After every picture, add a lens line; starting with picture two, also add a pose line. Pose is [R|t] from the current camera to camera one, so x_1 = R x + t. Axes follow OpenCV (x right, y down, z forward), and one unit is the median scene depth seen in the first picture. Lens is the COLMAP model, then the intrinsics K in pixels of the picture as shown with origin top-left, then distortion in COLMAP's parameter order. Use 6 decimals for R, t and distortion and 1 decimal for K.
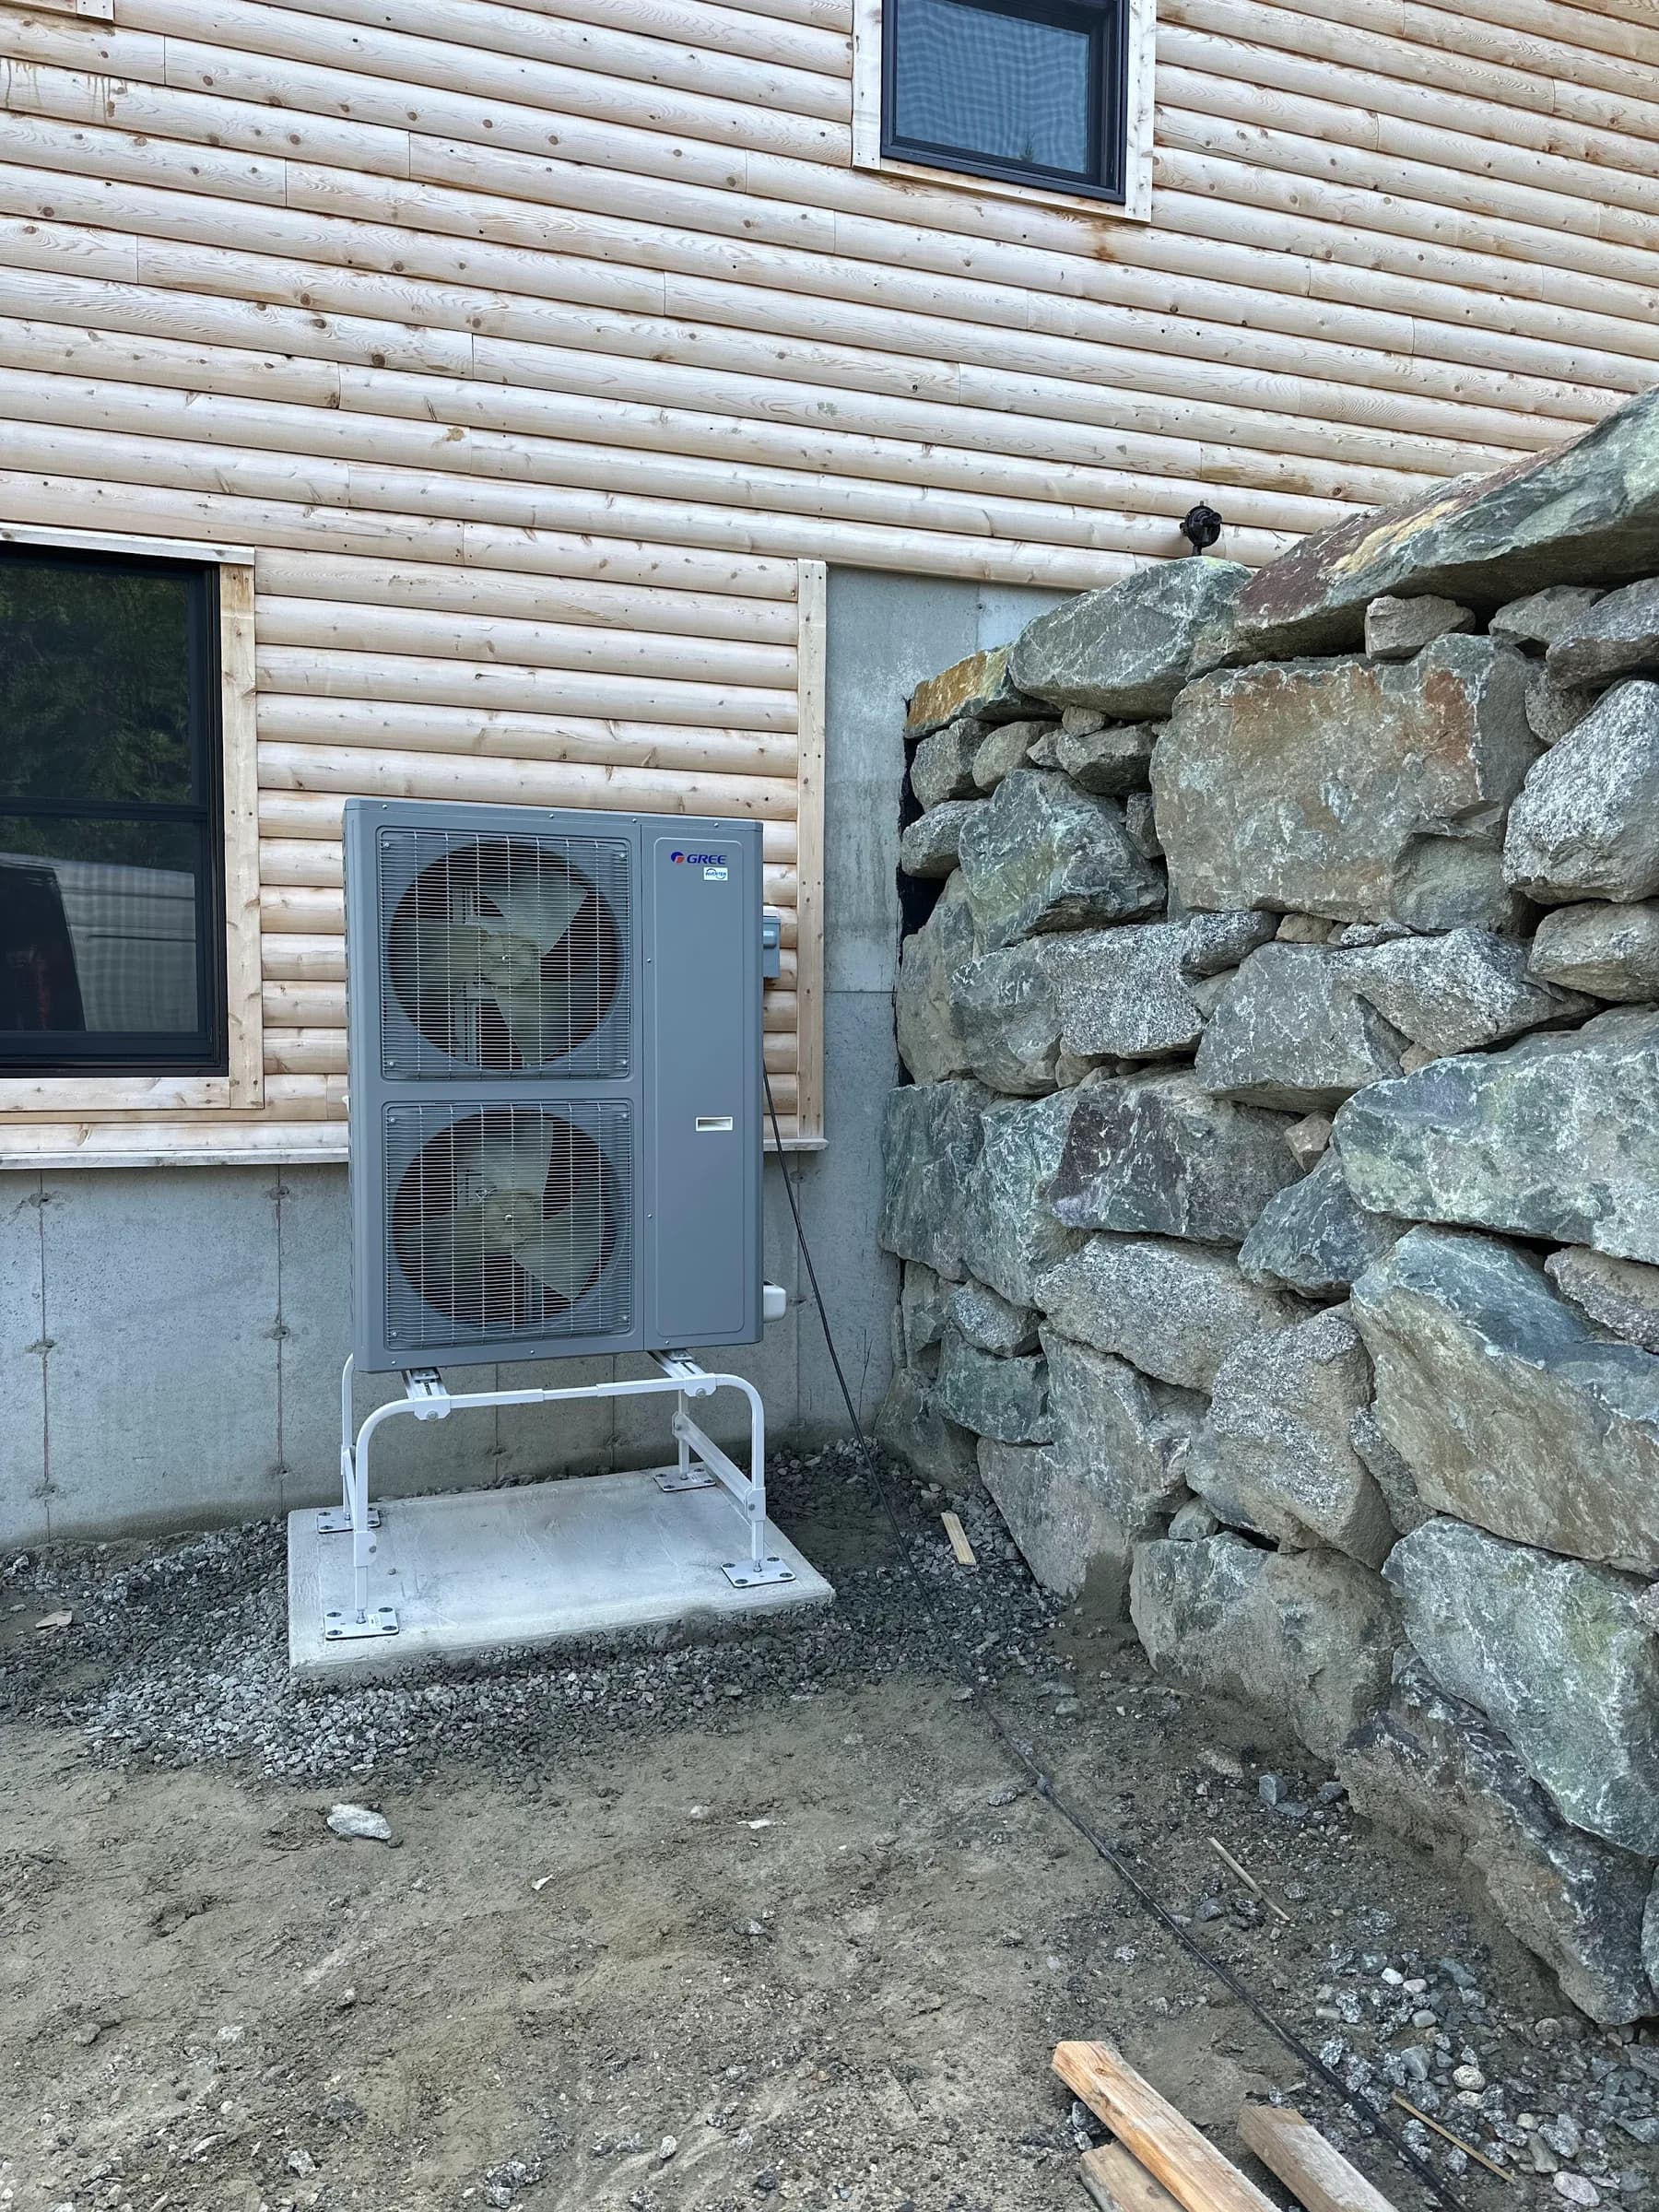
lens RADIAL K [[1537.3, 0, 829.5], [0, 1537.3, 1106.0], [0, 0, 1]] dist [0.064438, -0.071514]
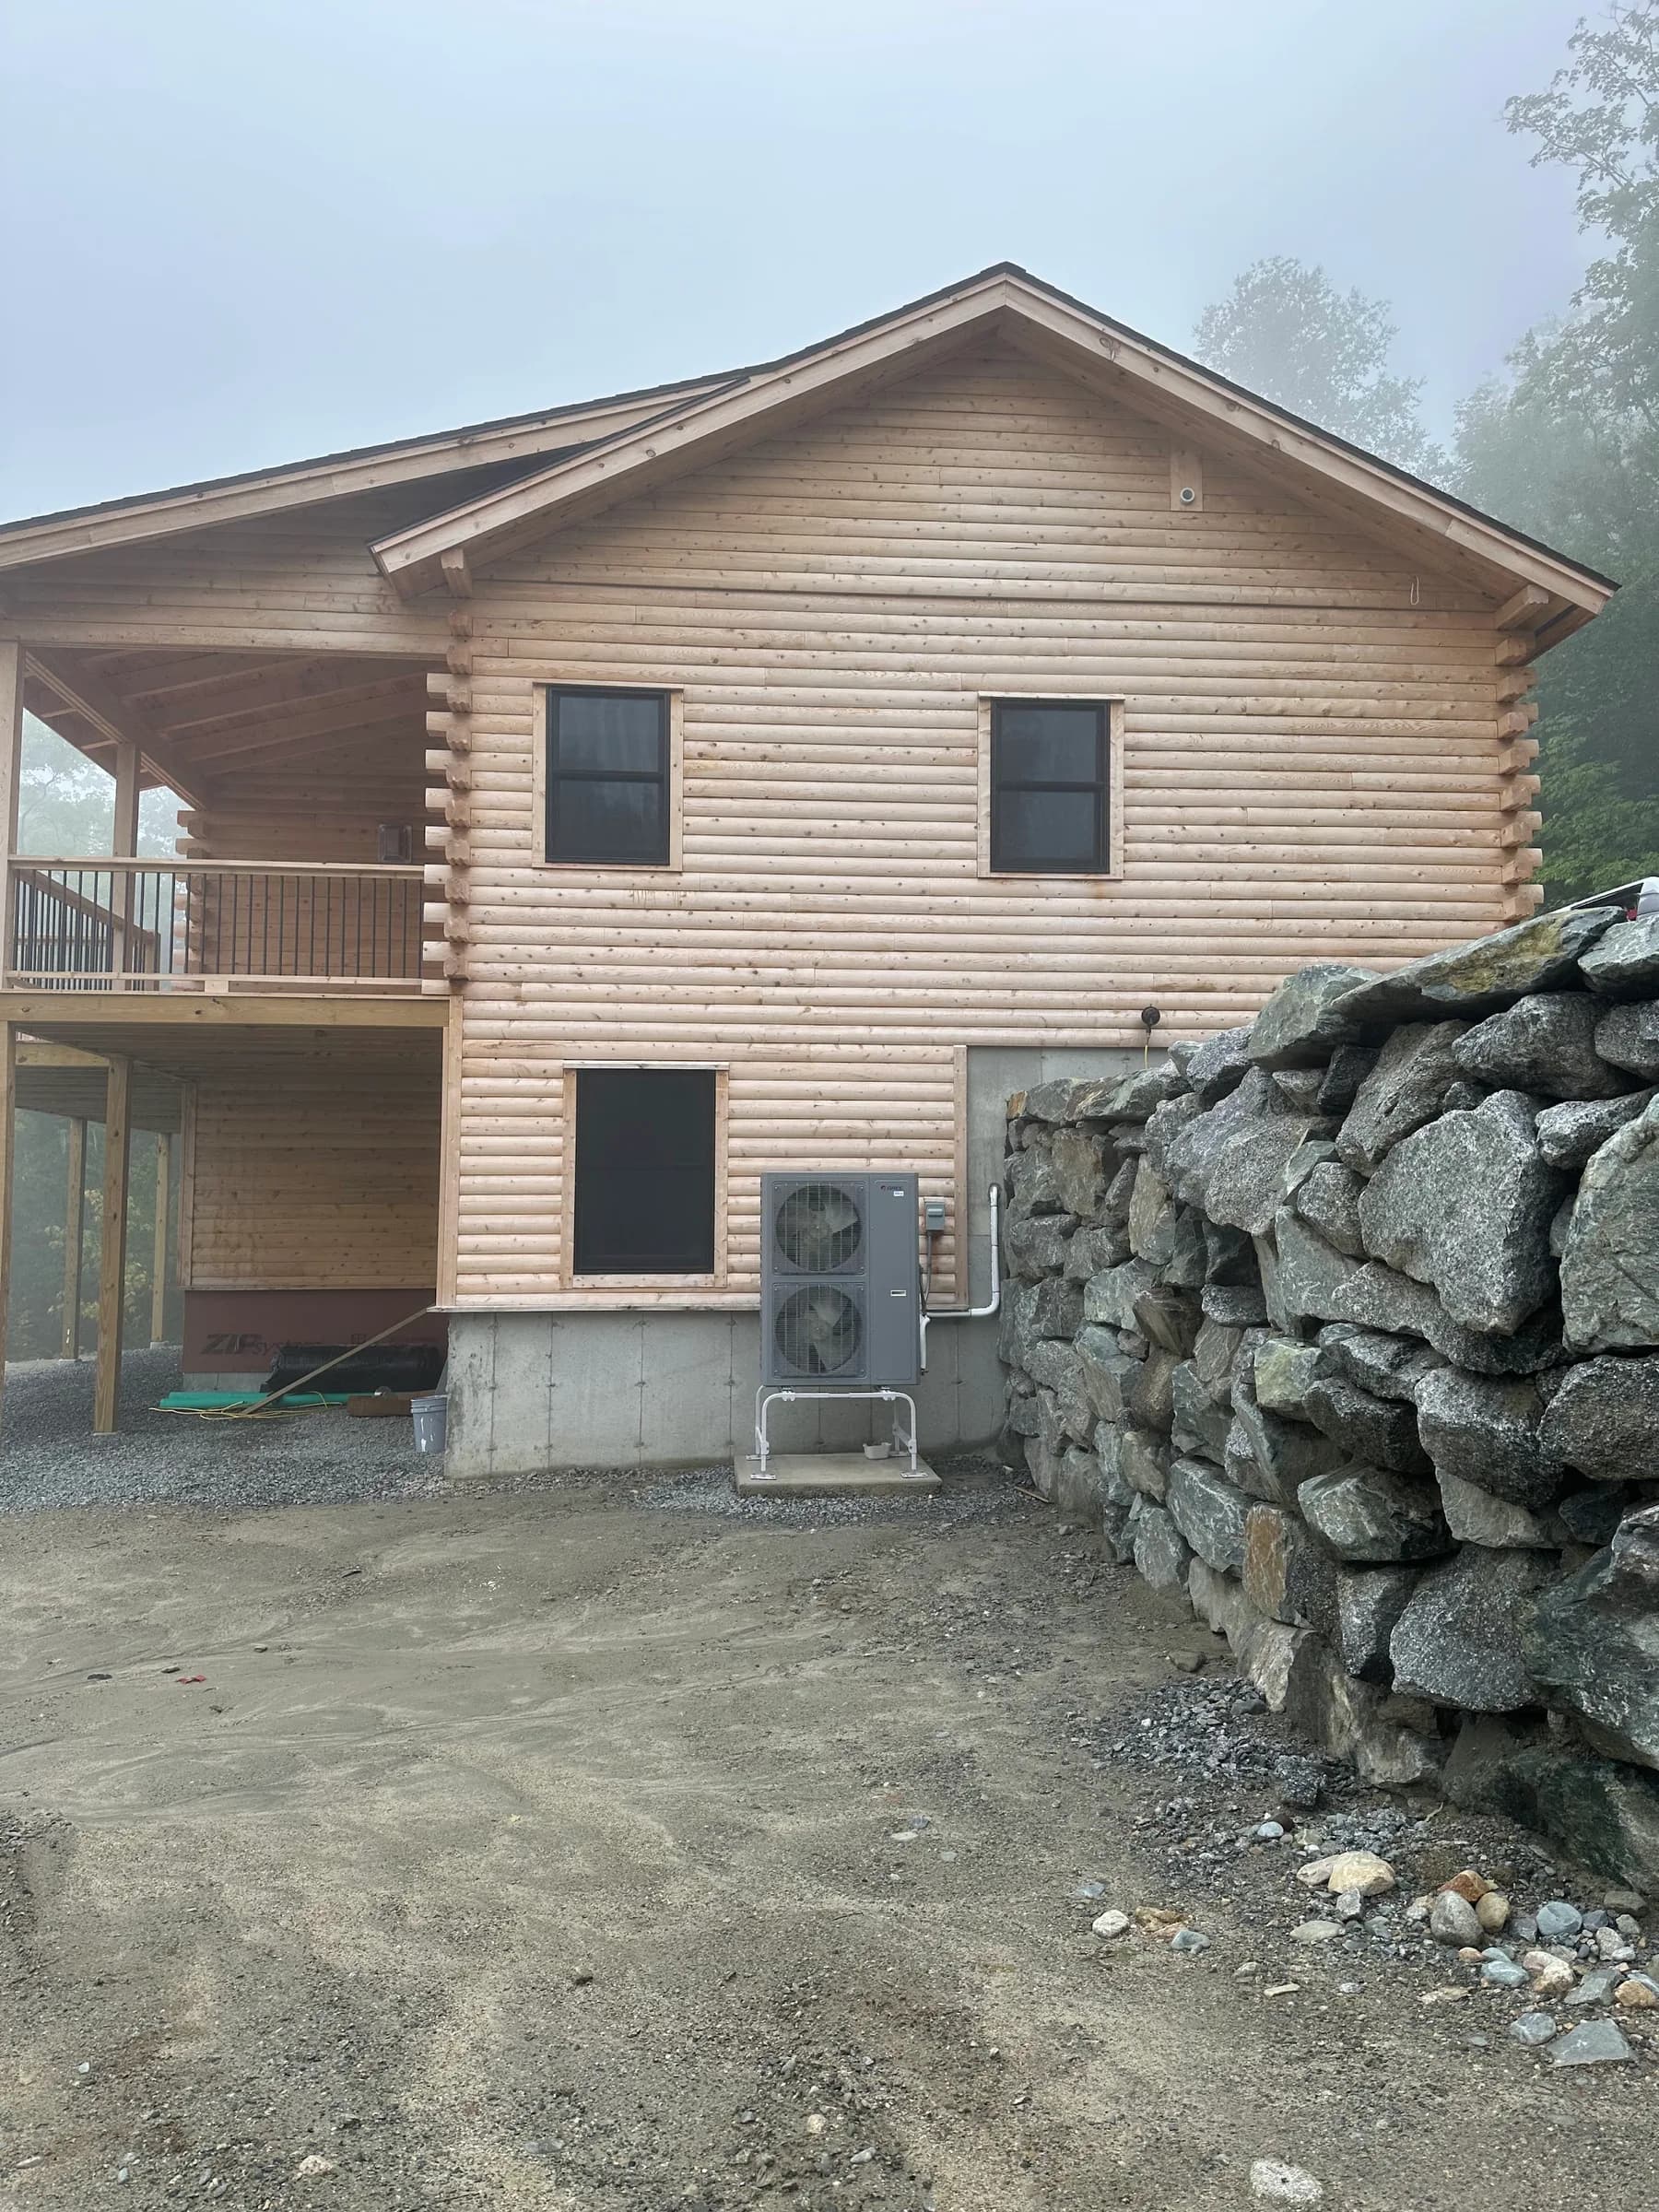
lens RADIAL K [[1669.3, 0, 829.5], [0, 1669.3, 1106.0], [0, 0, 1]] dist [0.121971, 0.000261]
pose [[0.966768, -0.021255, -0.254771, 0.454970], [-0.010171, 0.992551, -0.121404, 0.035864], [0.255454, 0.119960, 0.959350, -1.478259]]
